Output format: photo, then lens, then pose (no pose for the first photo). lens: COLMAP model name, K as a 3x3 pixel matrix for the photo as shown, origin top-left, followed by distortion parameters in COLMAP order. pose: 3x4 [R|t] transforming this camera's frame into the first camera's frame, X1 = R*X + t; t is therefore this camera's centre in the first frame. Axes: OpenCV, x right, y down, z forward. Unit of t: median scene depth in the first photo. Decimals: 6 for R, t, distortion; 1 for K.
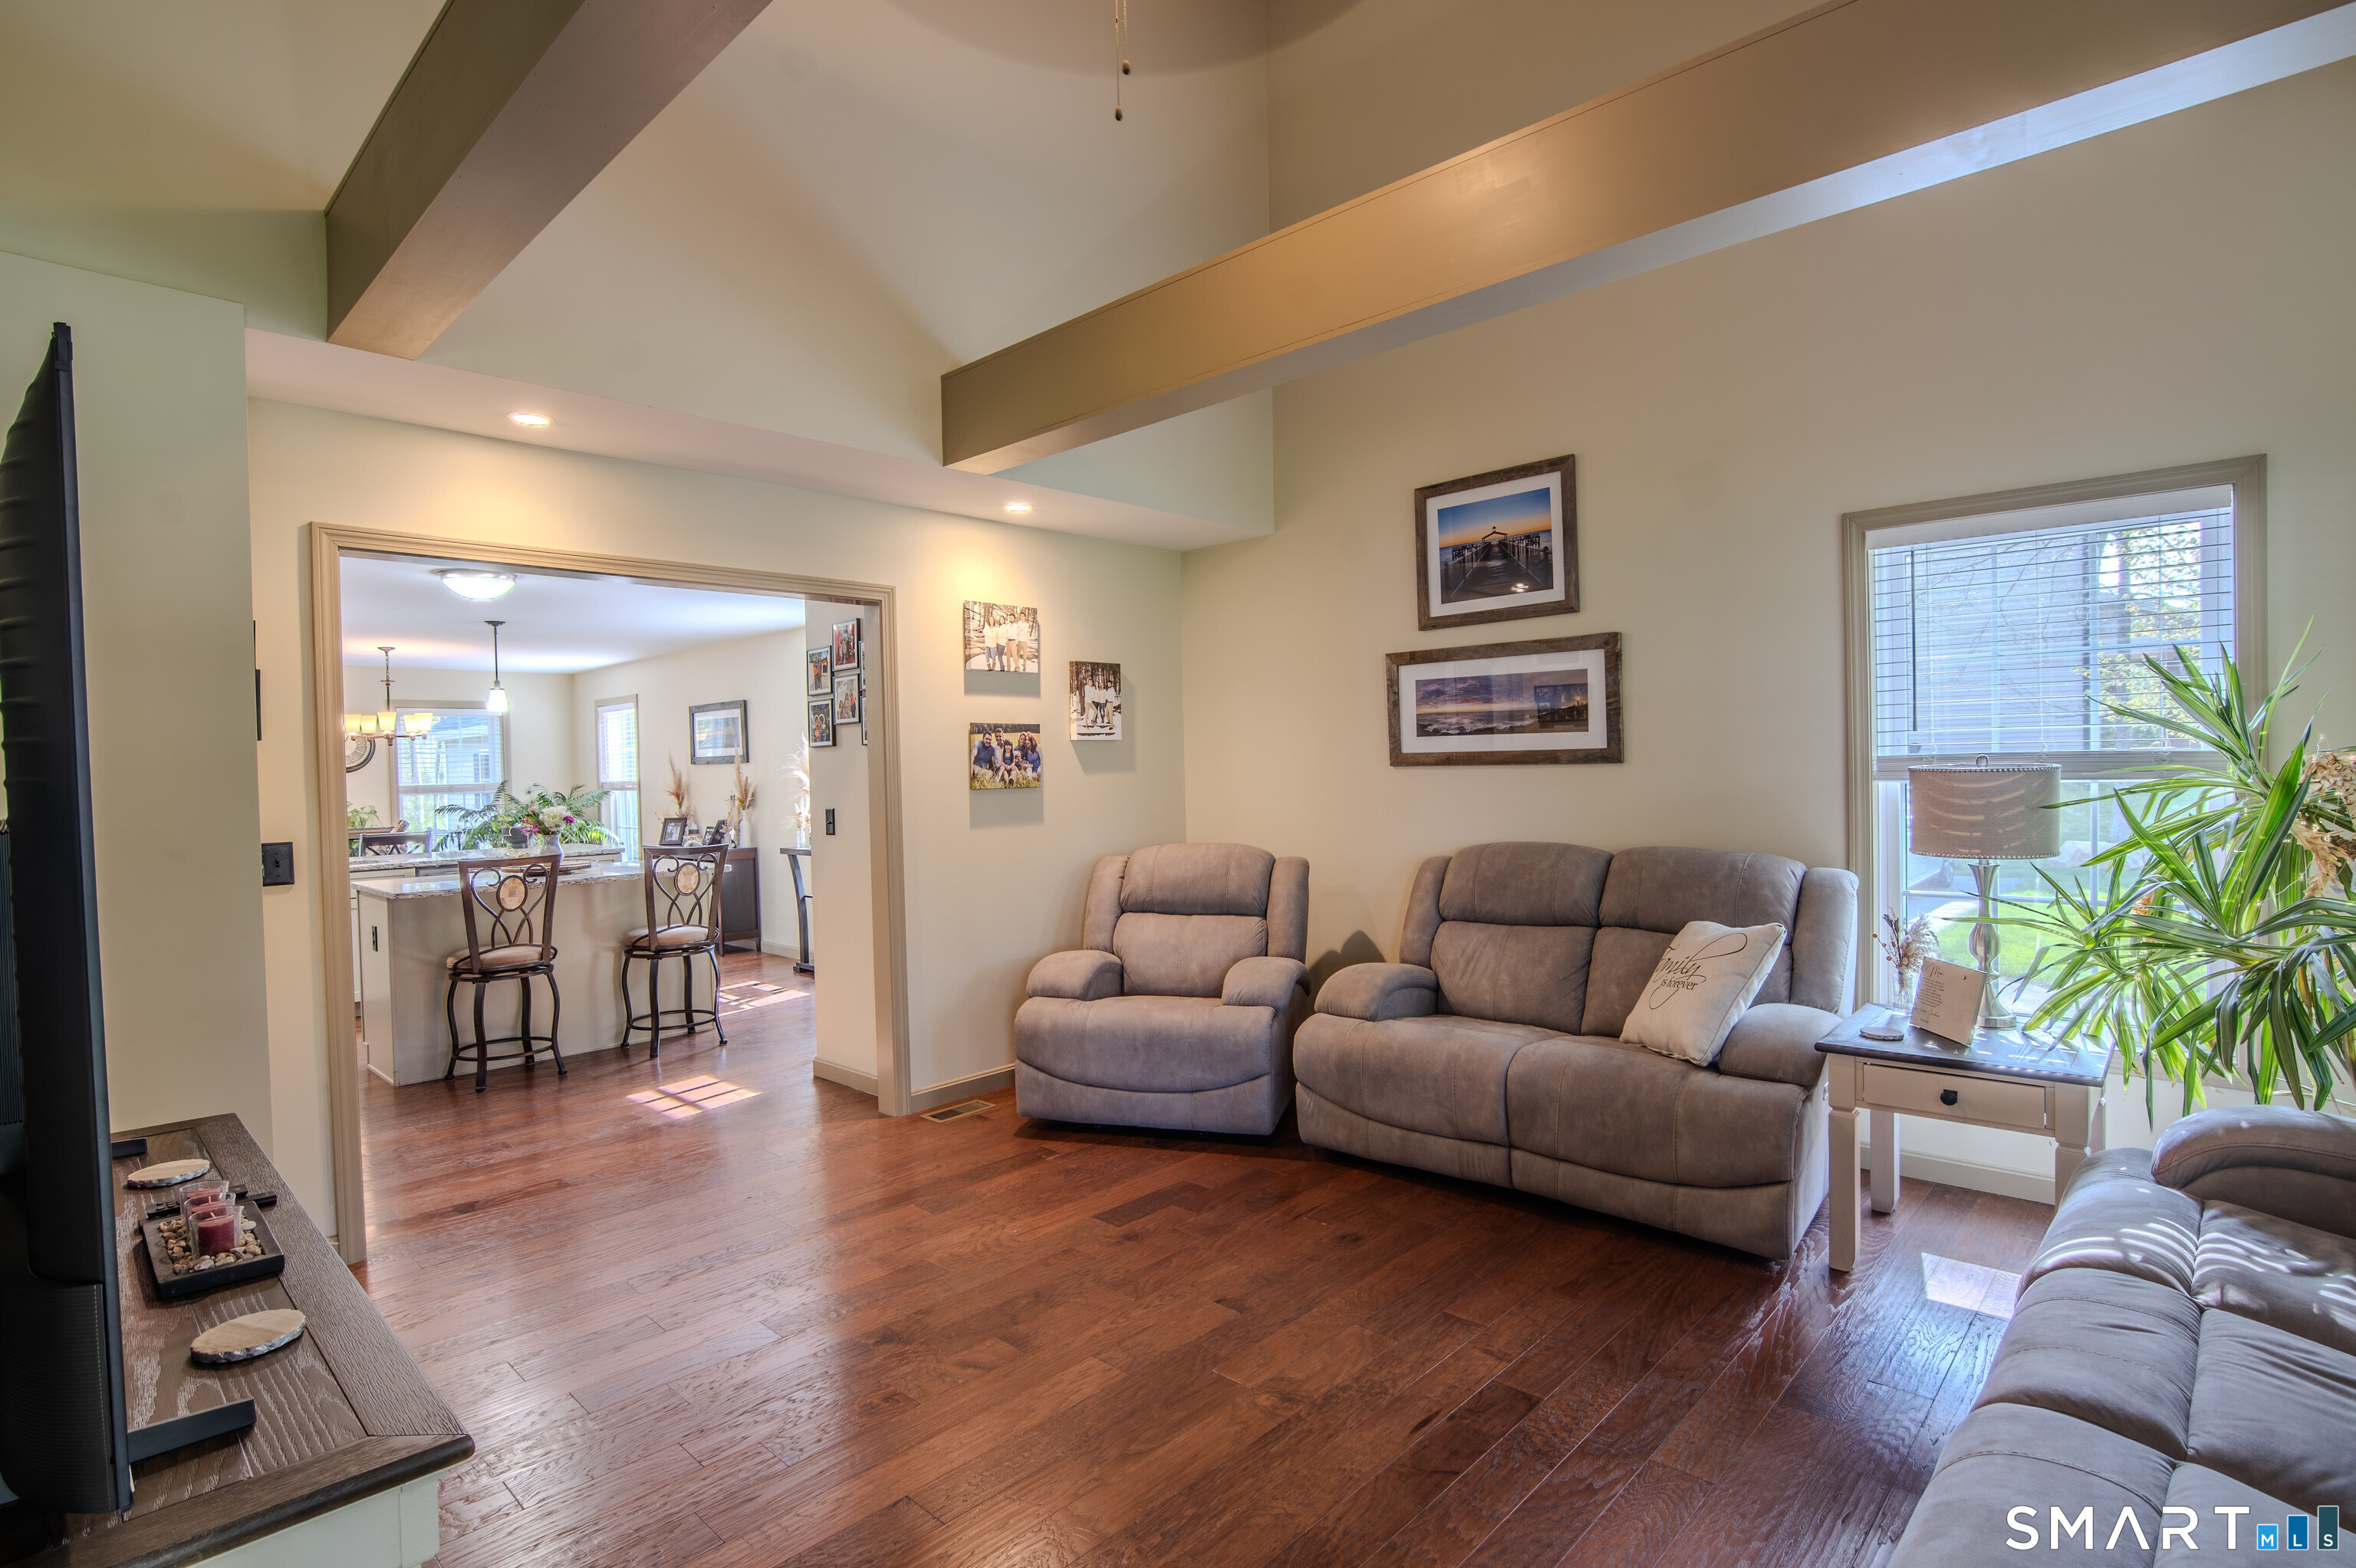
lens RADIAL K [[1165.0, 0, 1177.3], [0, 1165.0, 781.3], [0, 0, 1]] dist [-0.022085, -0.000415]
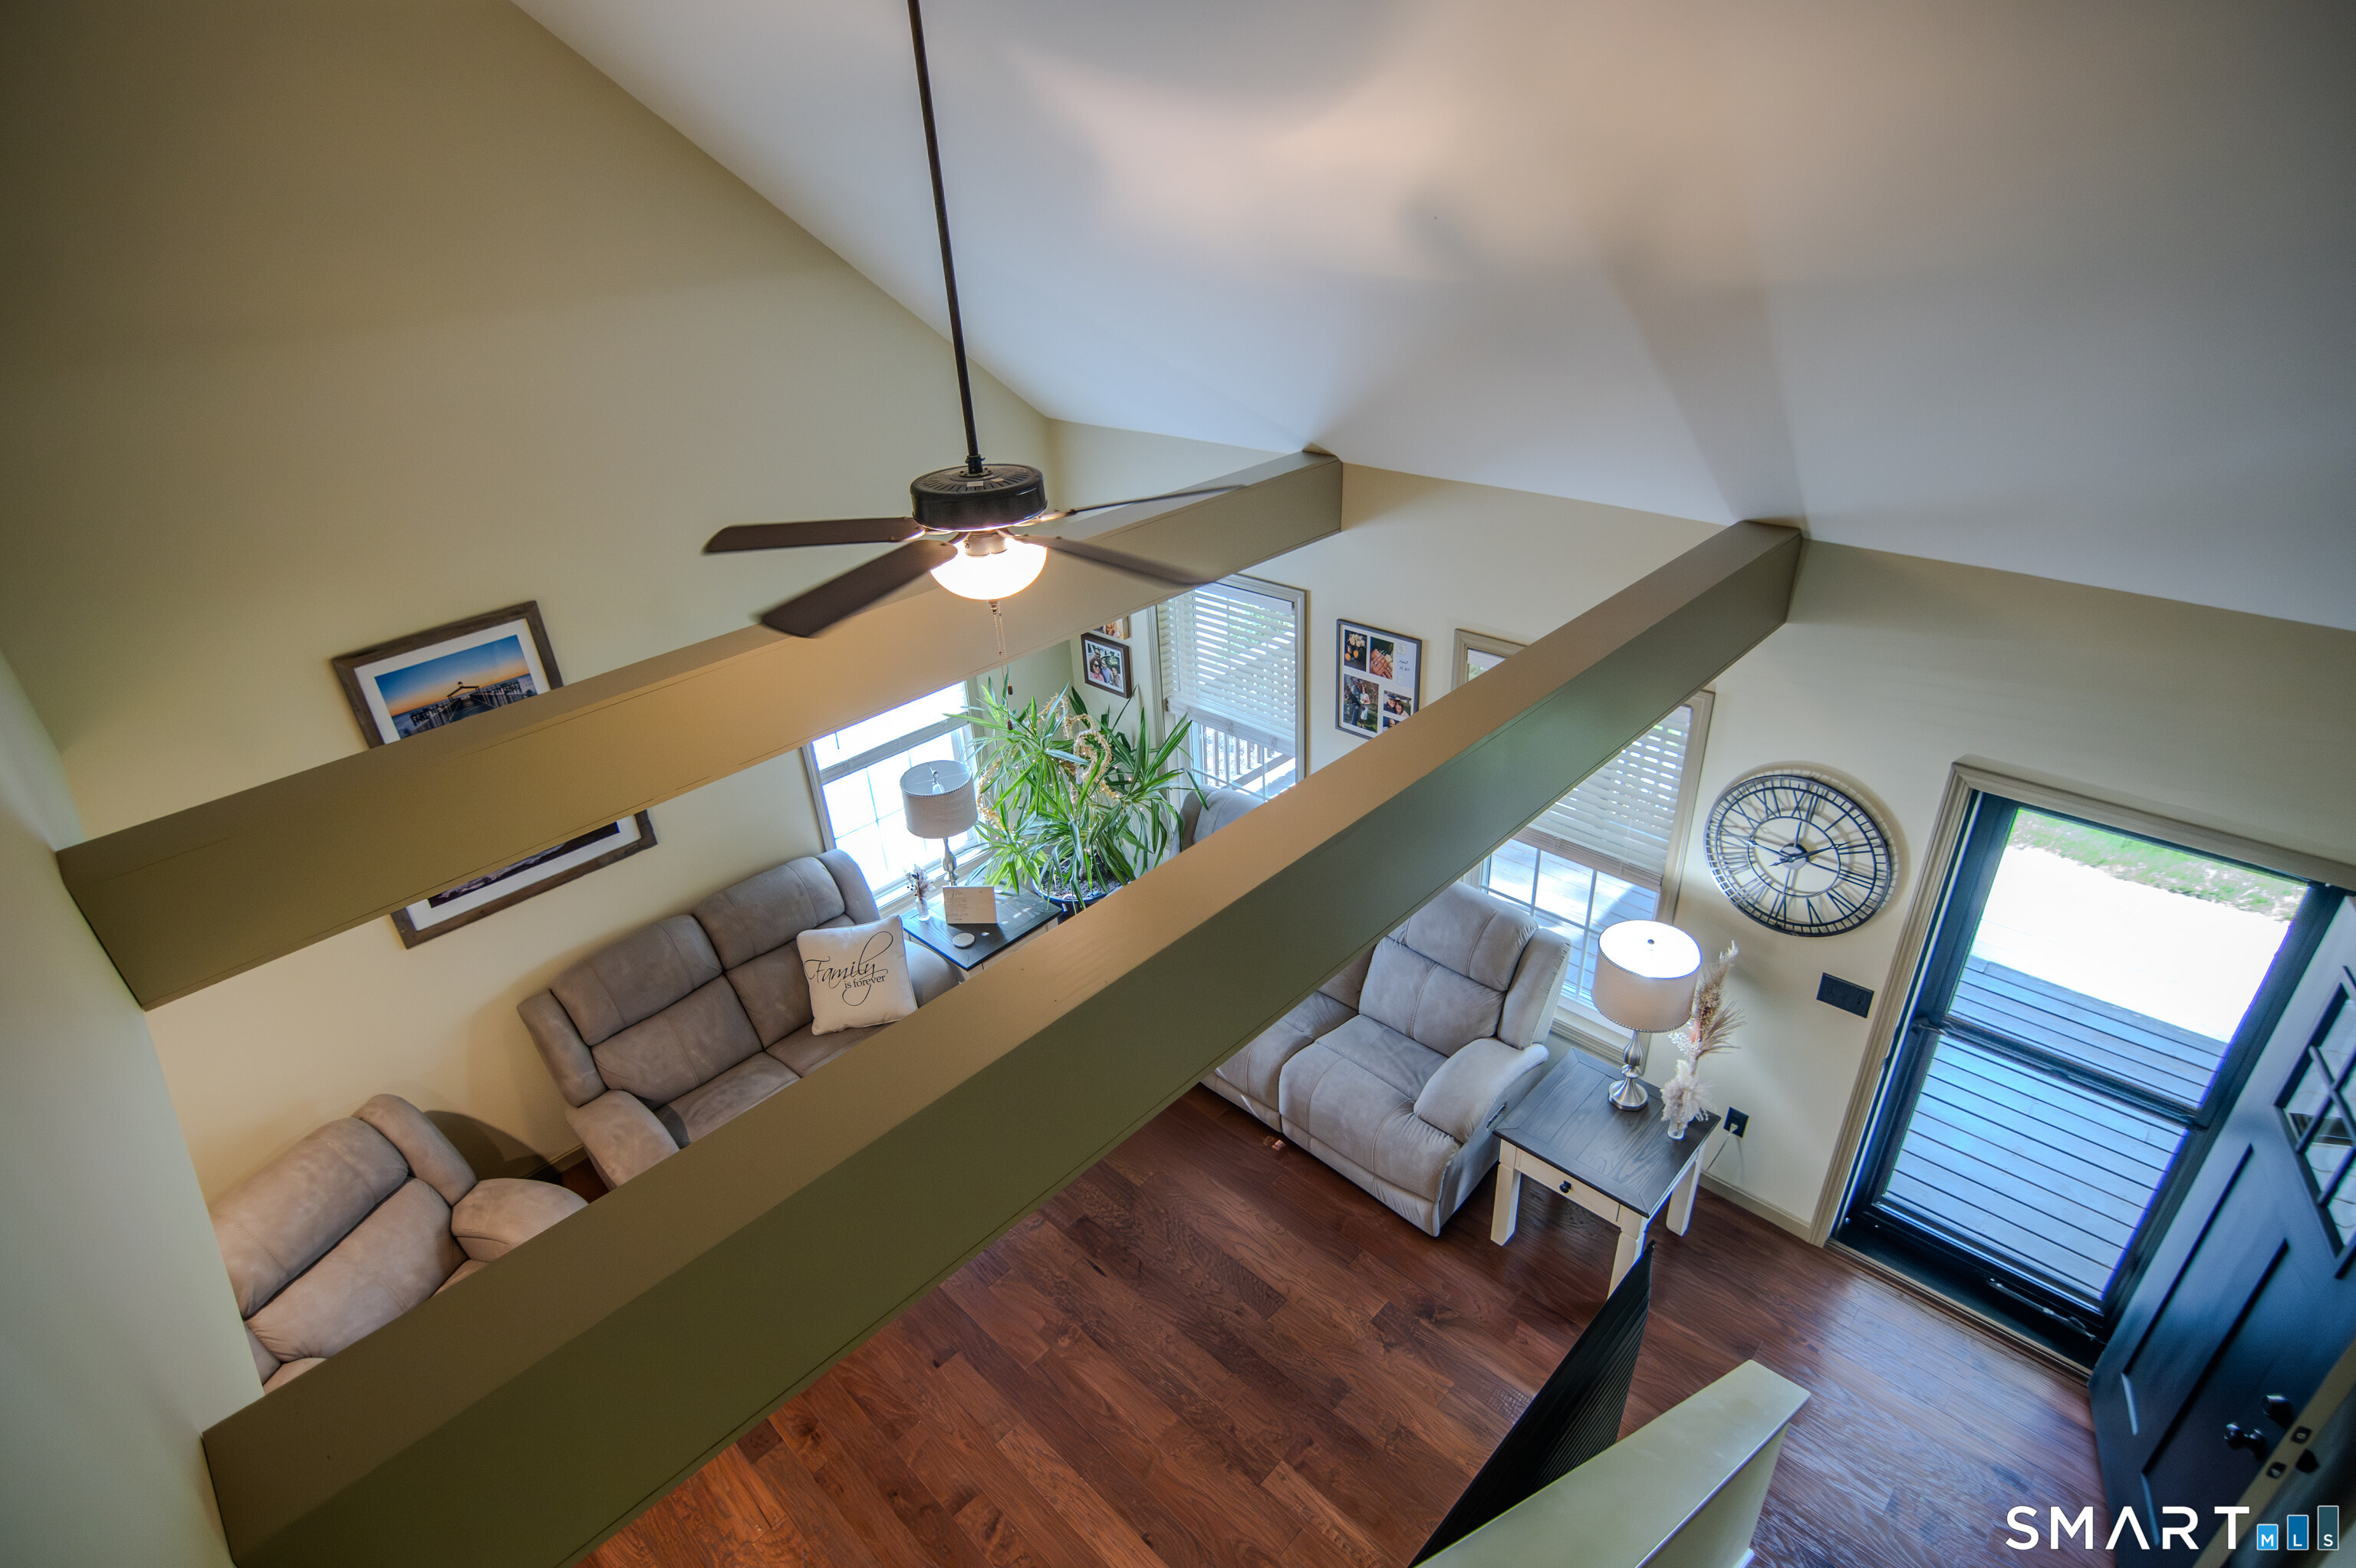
lens RADIAL K [[1165.0, 0, 1176.4], [0, 1165.0, 787.8], [0, 0, 1]] dist [-0.022085, -0.000415]
pose [[0.008992, -0.468124, 0.883617, -0.603492], [0.058874, 0.882368, 0.466863, -0.564483], [-0.998225, 0.047824, 0.035495, 0.413007]]
